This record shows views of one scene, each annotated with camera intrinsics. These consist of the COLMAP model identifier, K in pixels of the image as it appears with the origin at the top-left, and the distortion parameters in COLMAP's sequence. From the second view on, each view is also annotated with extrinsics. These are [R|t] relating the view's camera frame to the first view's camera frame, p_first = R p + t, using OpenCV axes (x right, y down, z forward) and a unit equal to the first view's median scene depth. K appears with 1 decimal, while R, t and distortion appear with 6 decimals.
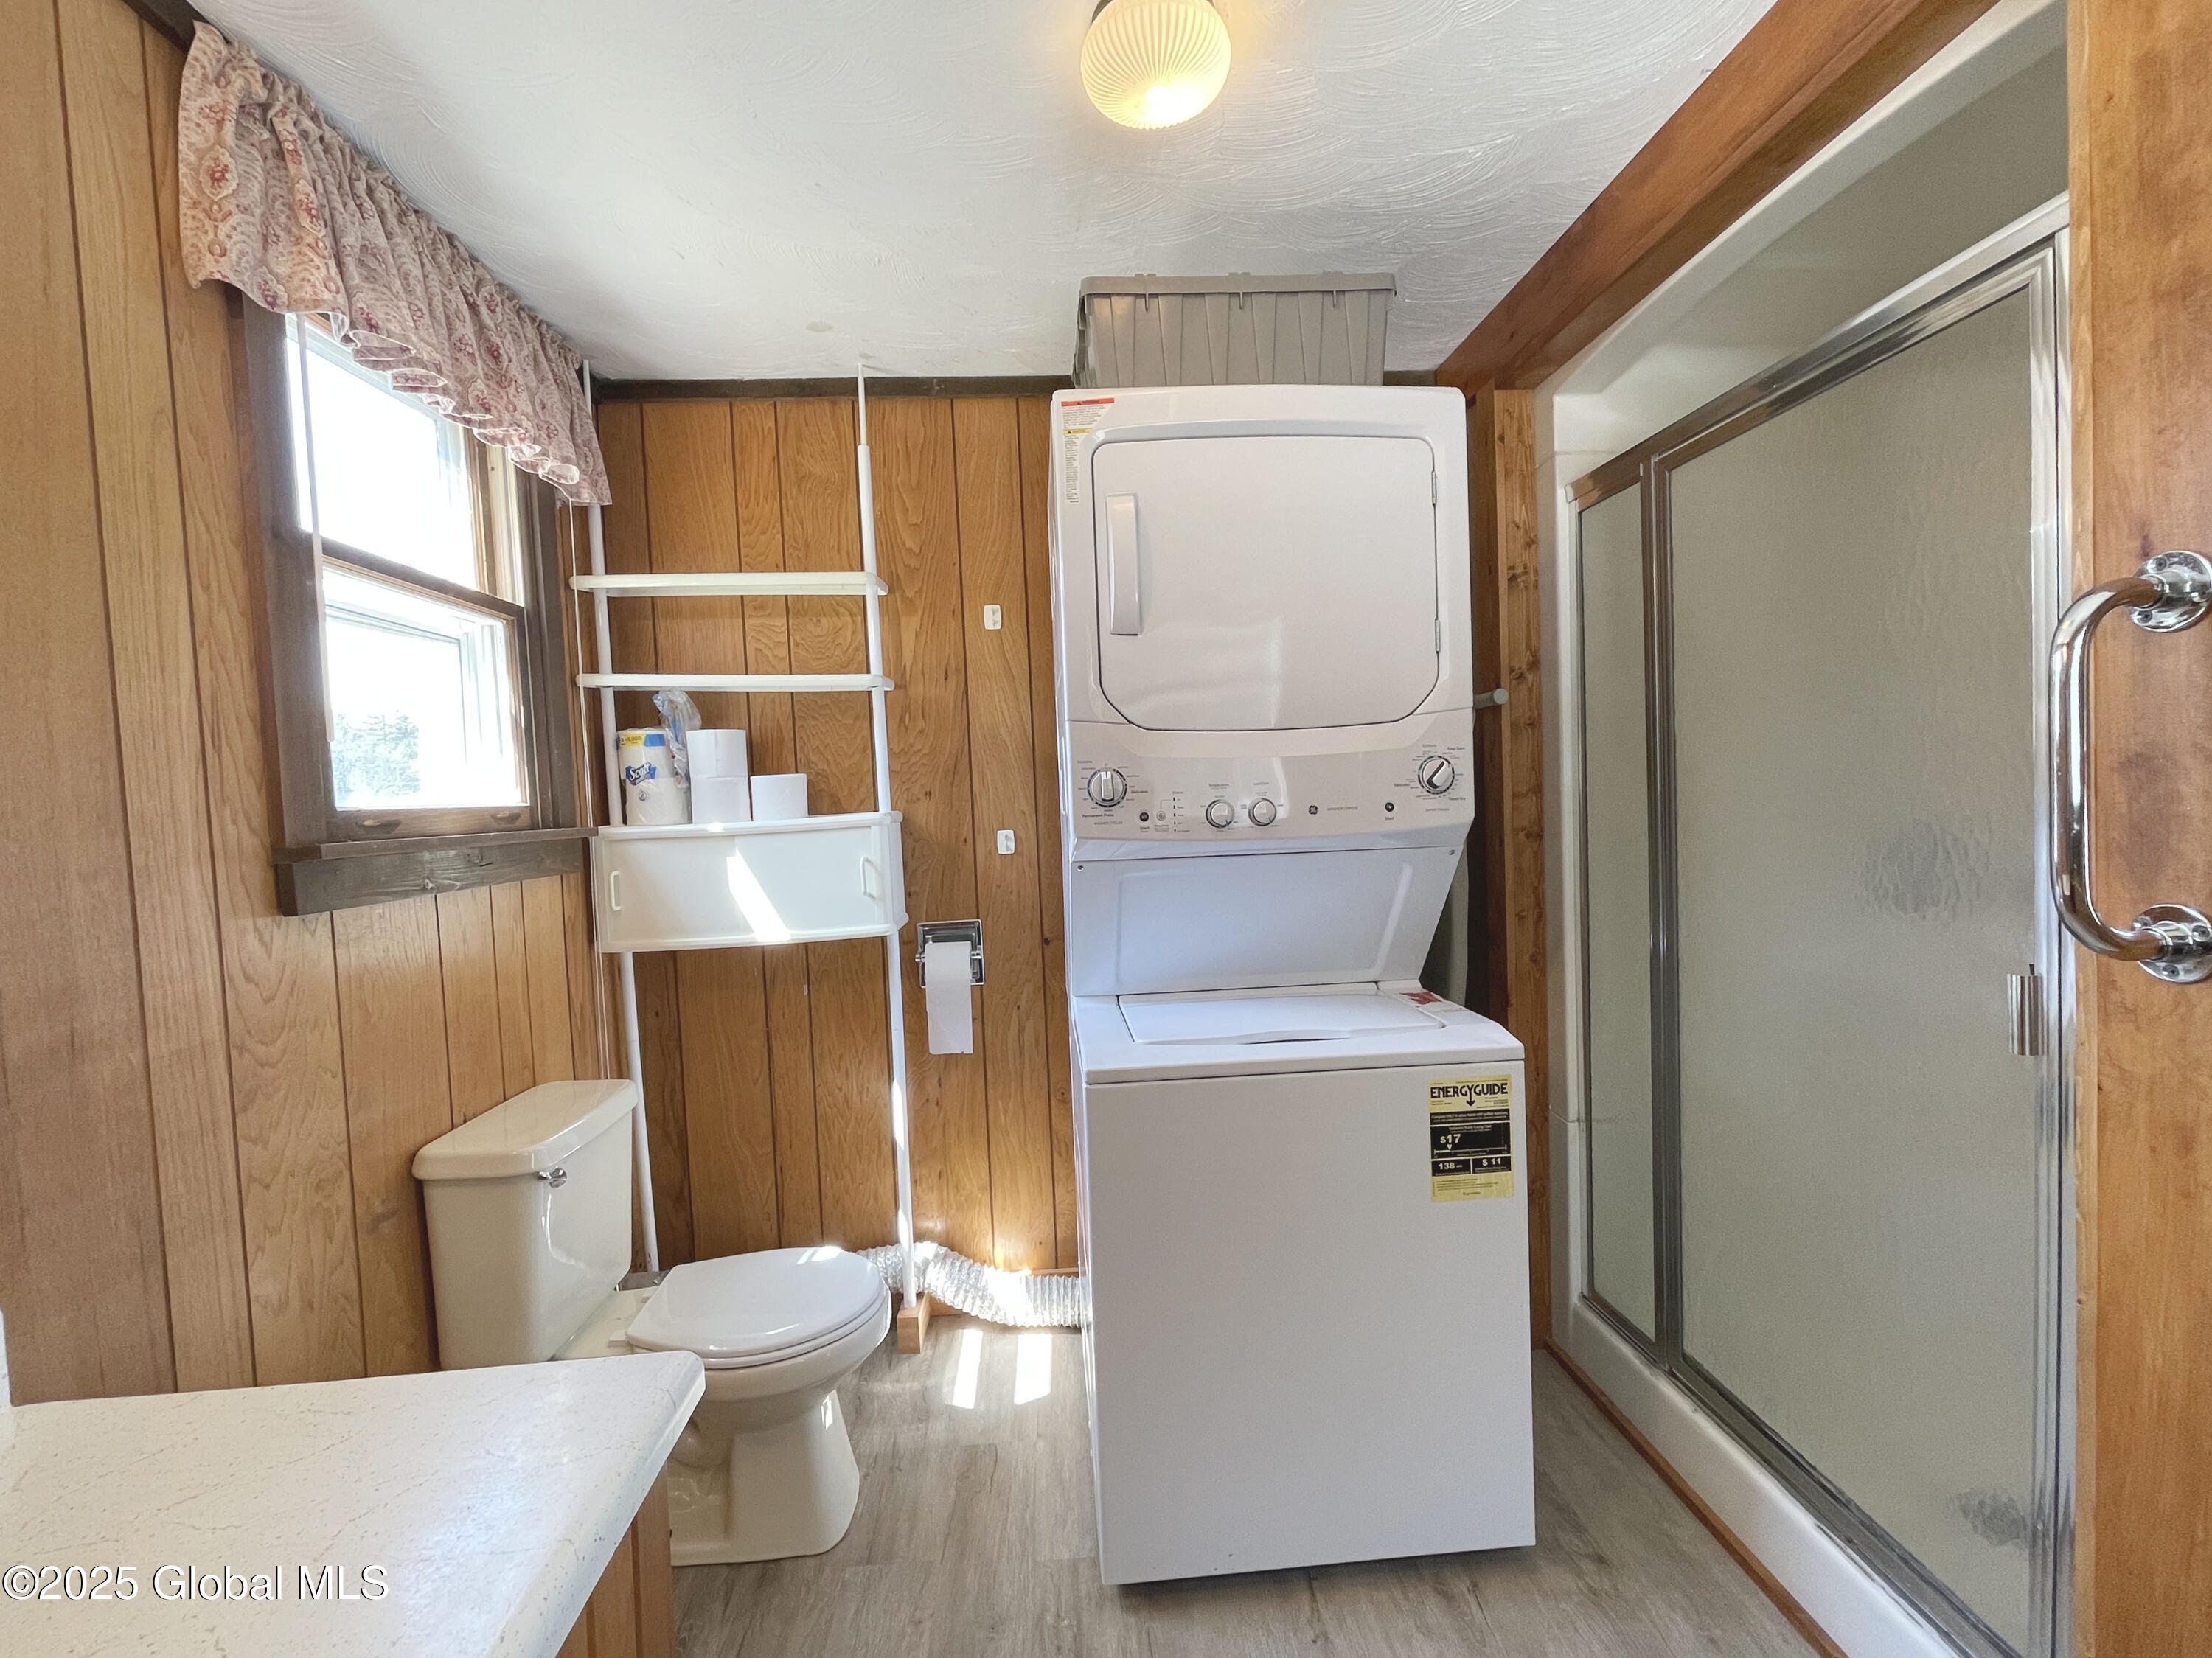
lens RADIAL K [[970.8, 0, 1108.4], [0, 970.8, 827.2], [0, 0, 1]] dist [-0.002006, -0.000430]
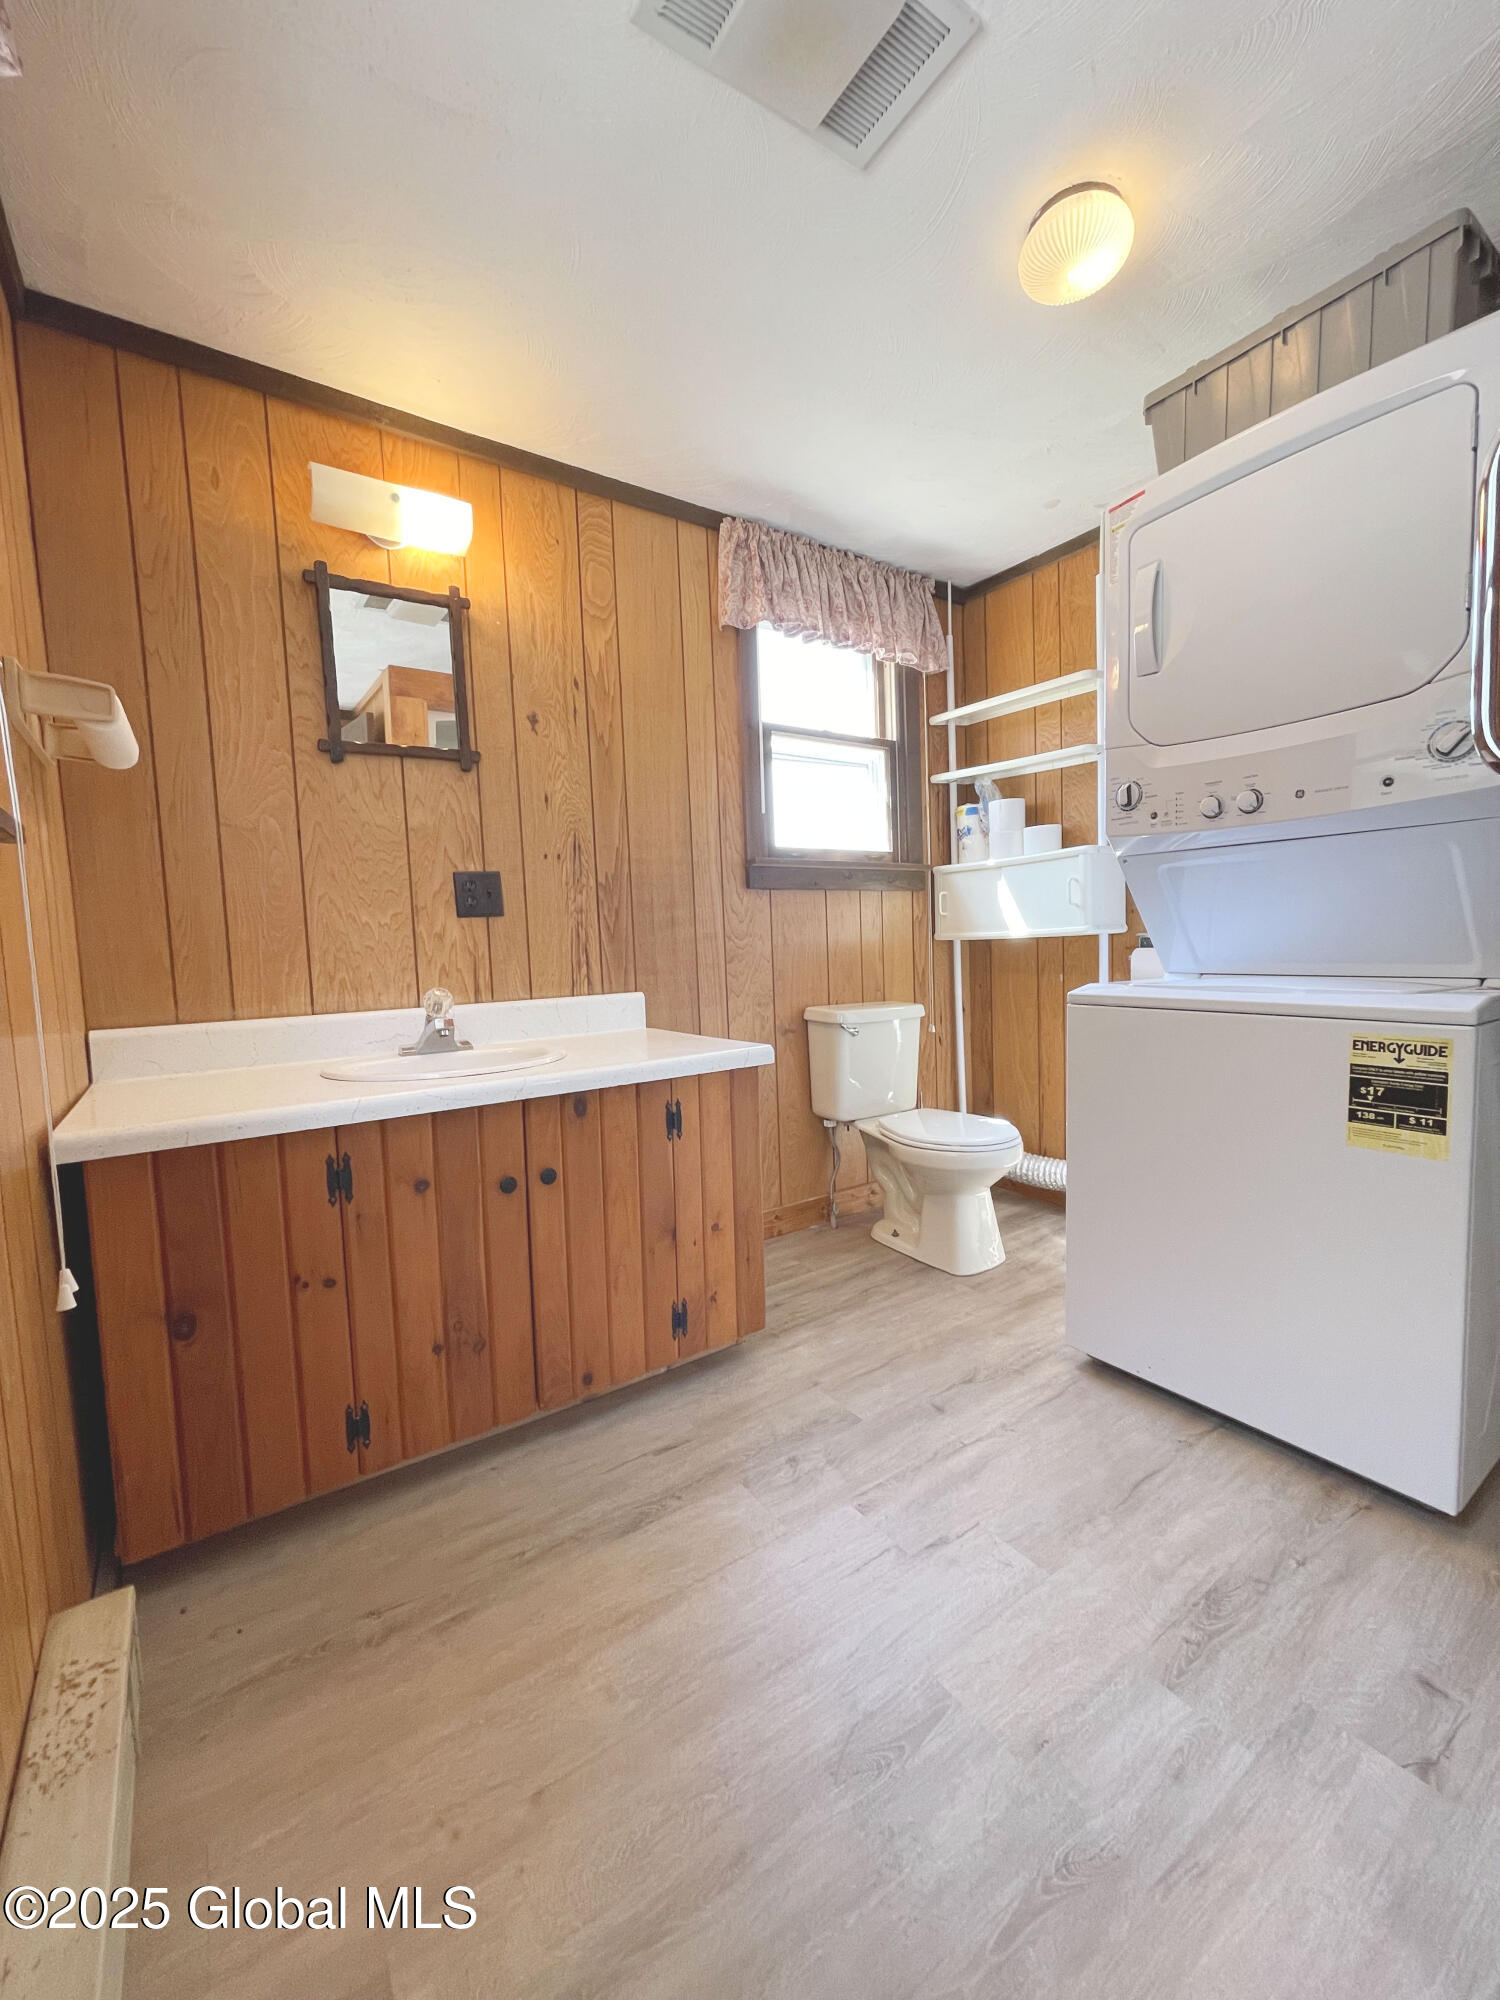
lens RADIAL K [[804.7, 0, 745.6], [0, 804.7, 999.3], [0, 0, 1]] dist [0.001347, 0.000258]
pose [[0.514509, 0.088872, -0.852867, 0.697434], [-0.019244, 0.995561, 0.092131, 0.145107], [0.857269, -0.030989, 0.513935, -0.031233]]
